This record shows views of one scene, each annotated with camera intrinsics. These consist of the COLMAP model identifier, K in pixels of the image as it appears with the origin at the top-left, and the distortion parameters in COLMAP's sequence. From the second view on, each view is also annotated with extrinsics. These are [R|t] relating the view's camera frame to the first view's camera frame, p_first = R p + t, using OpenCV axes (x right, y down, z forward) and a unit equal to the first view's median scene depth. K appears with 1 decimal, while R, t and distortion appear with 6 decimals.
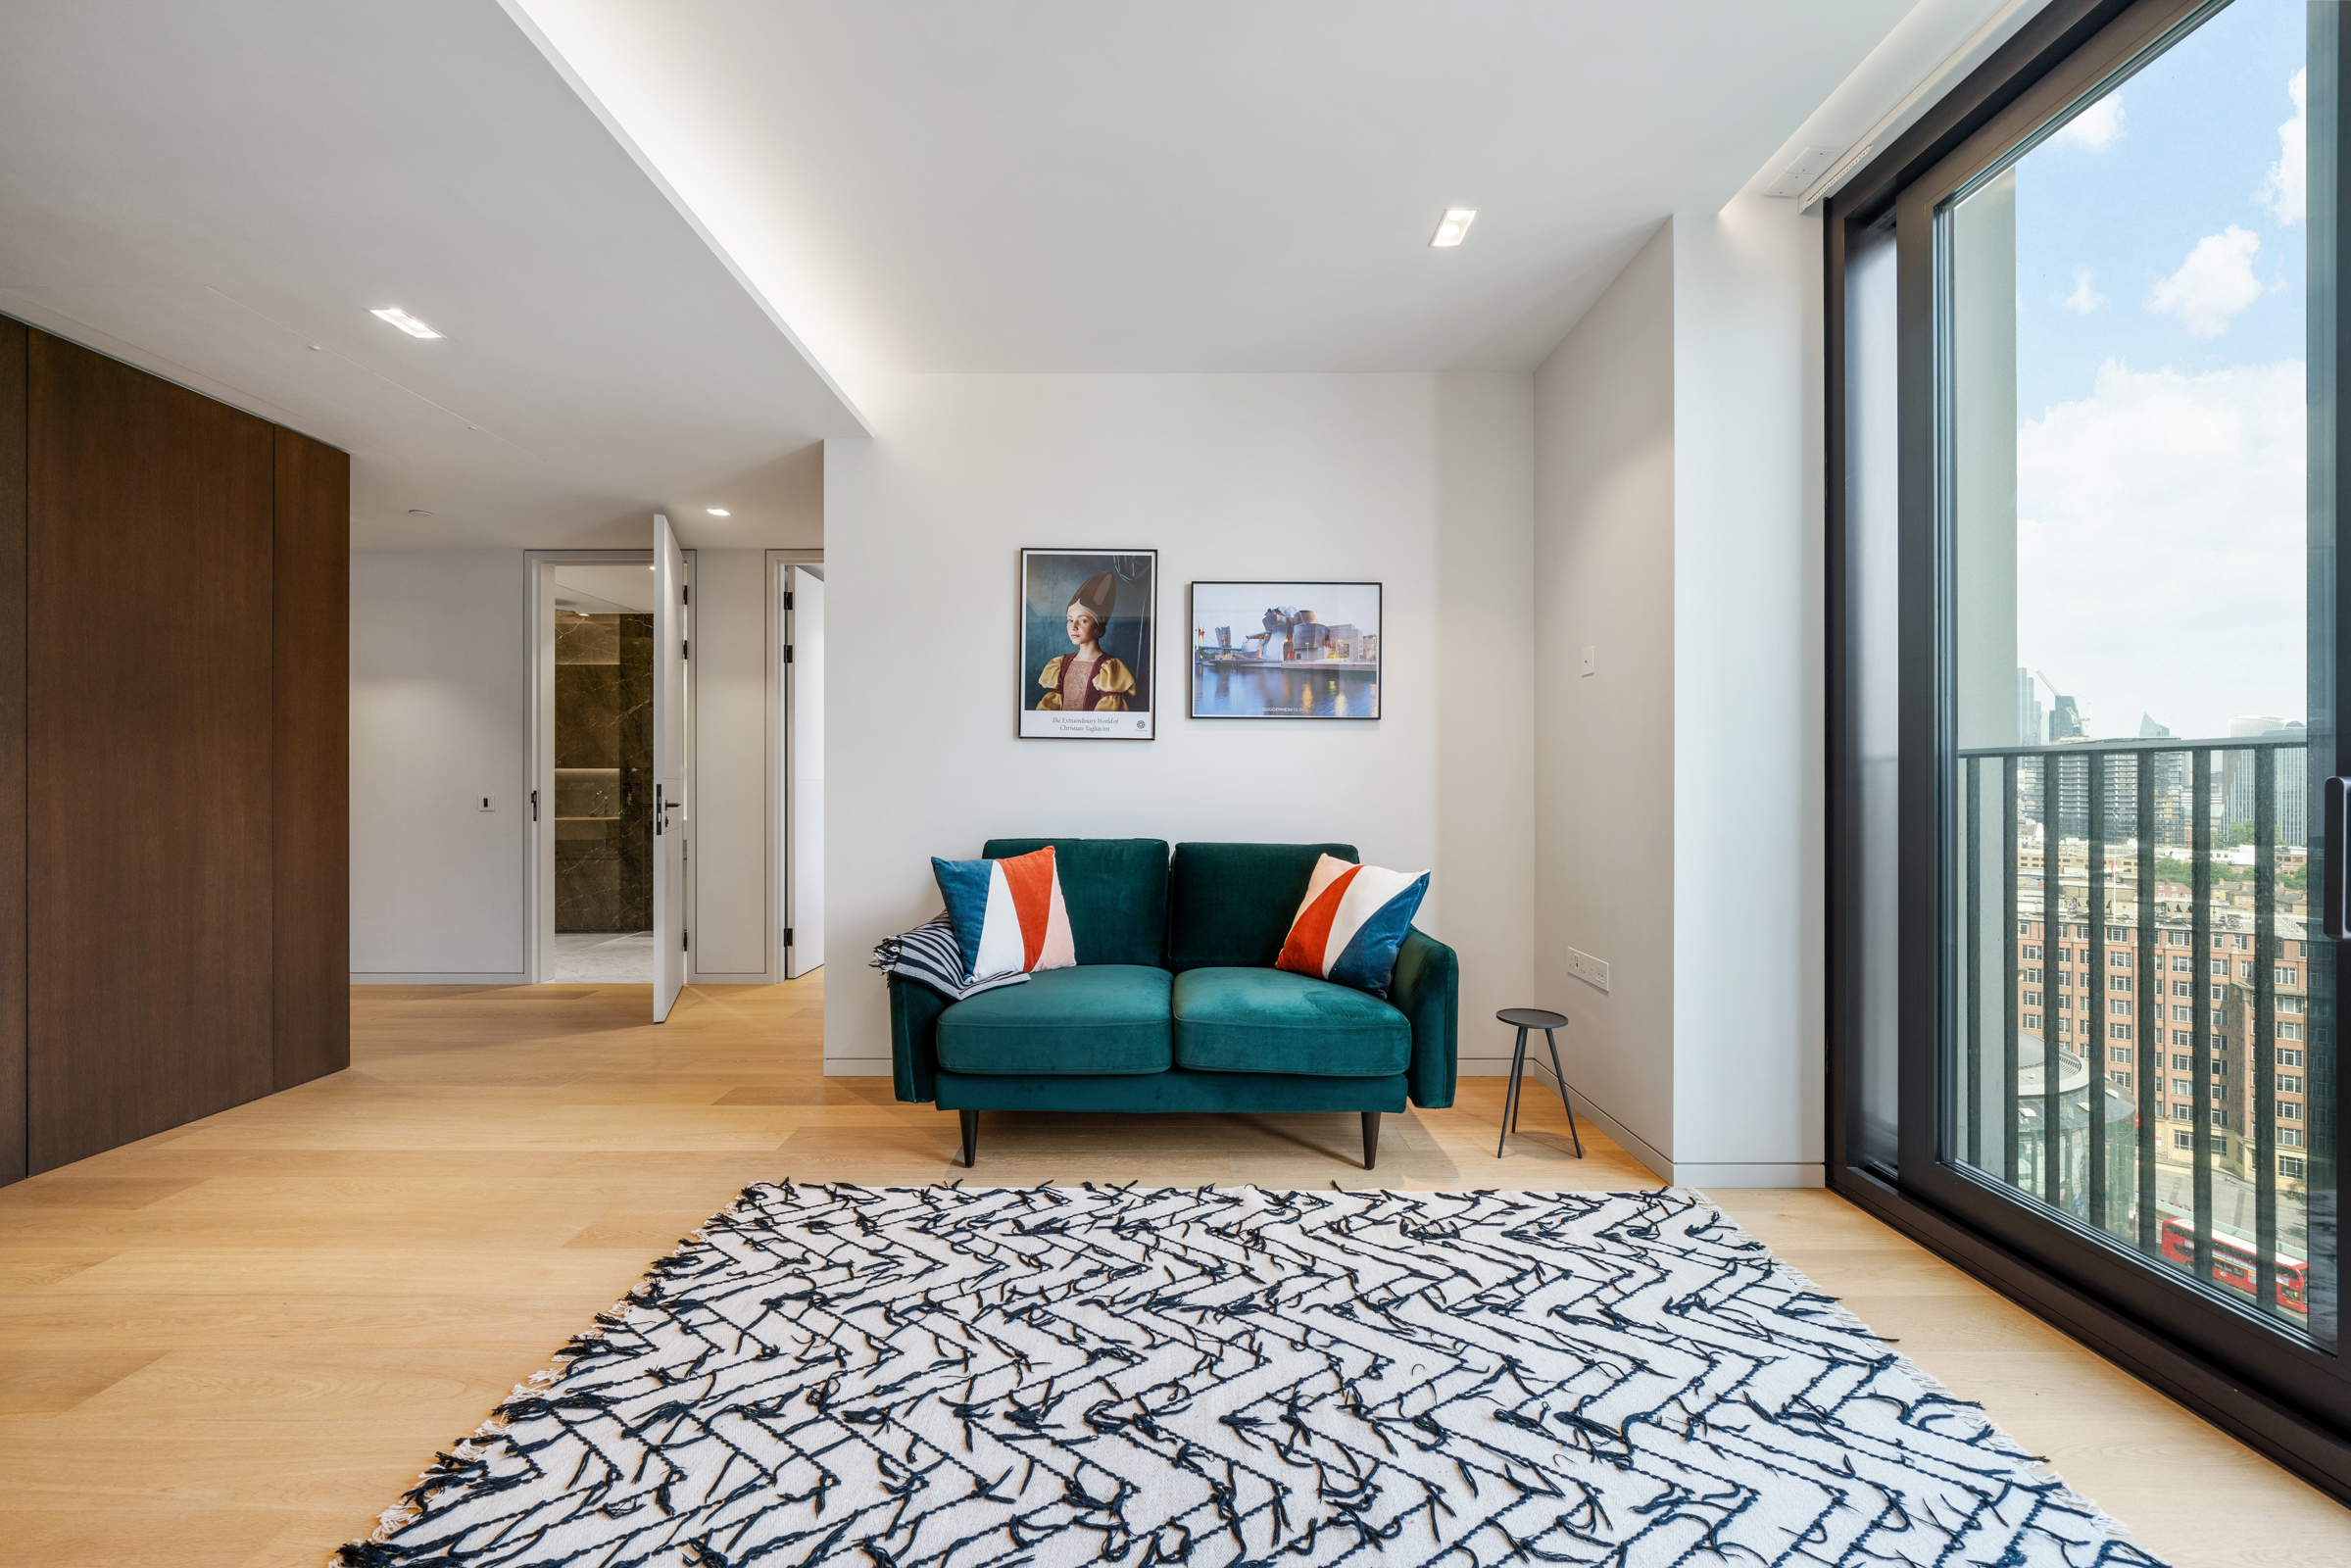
lens RADIAL K [[840.2, 0, 1166.7], [0, 840.2, 783.4], [0, 0, 1]] dist [-0.001686, 0.000002]
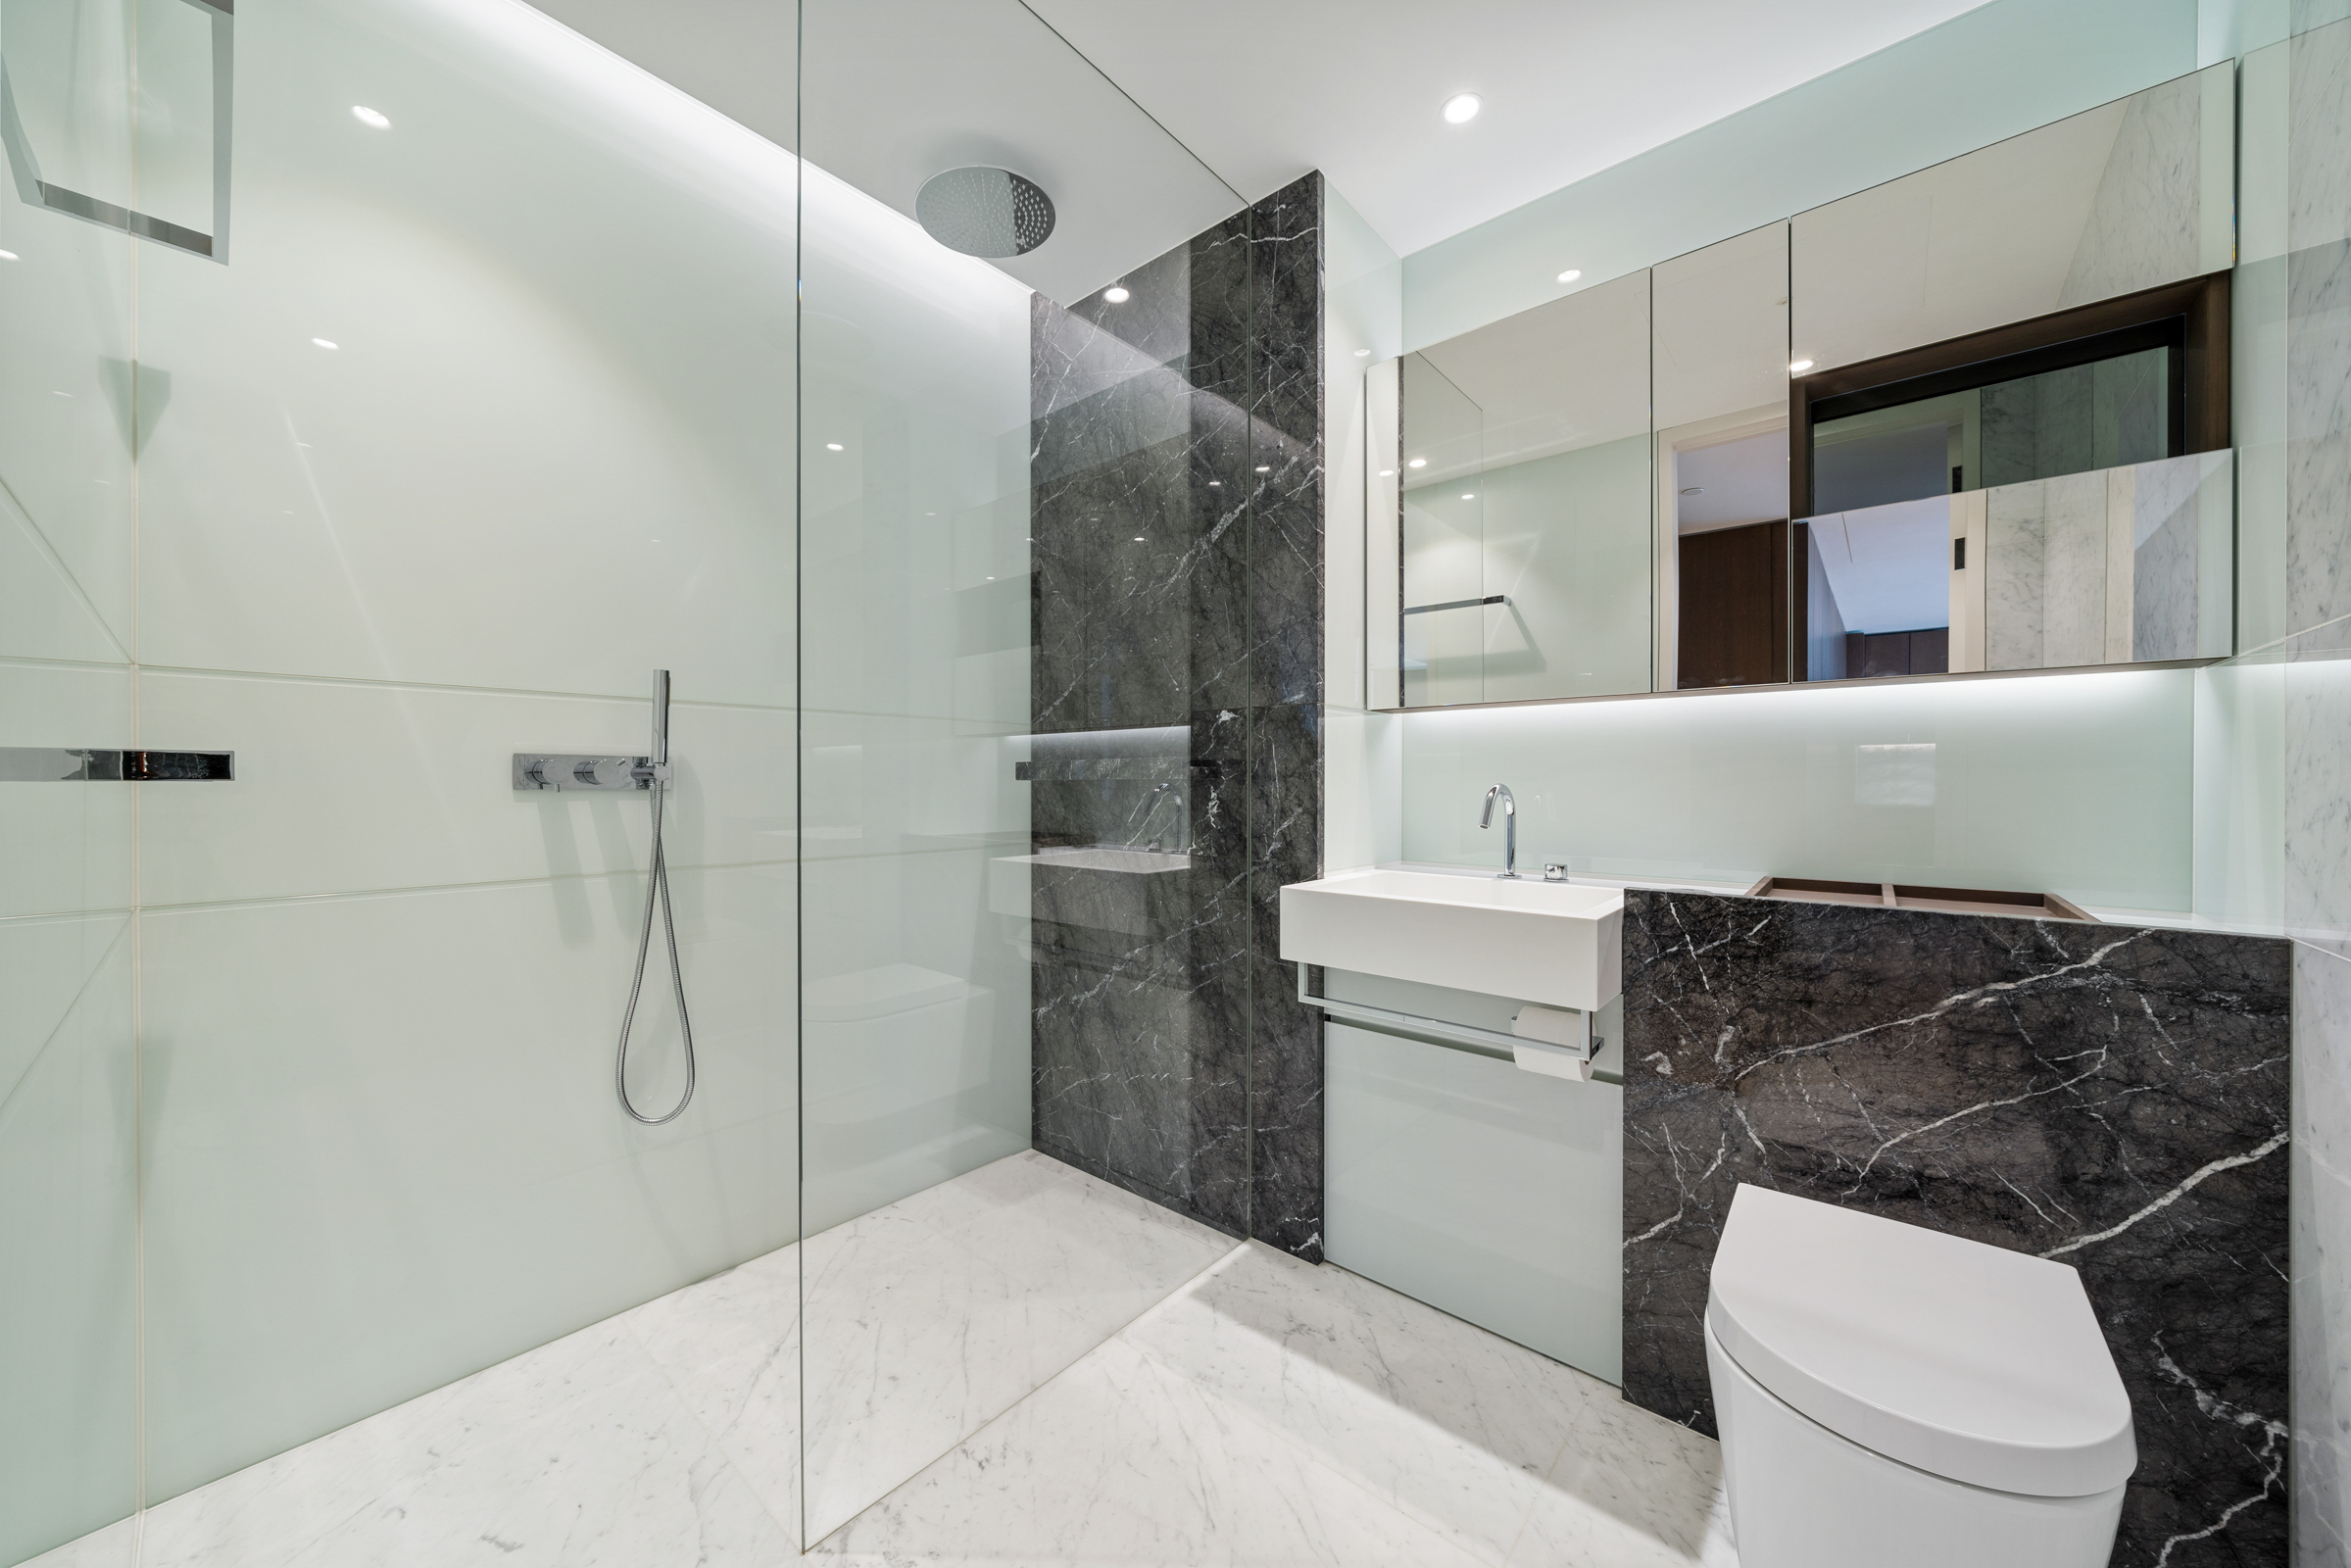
lens RADIAL K [[840.2, 0, 1164.5], [0, 840.2, 783.8], [0, 0, 1]] dist [-0.001686, 0.000002]
pose [[0.755296, 0.004298, -0.655370, -0.444906], [-0.003086, 0.999991, 0.003001, 0.007868], [0.655377, -0.000244, 0.755302, 0.747217]]
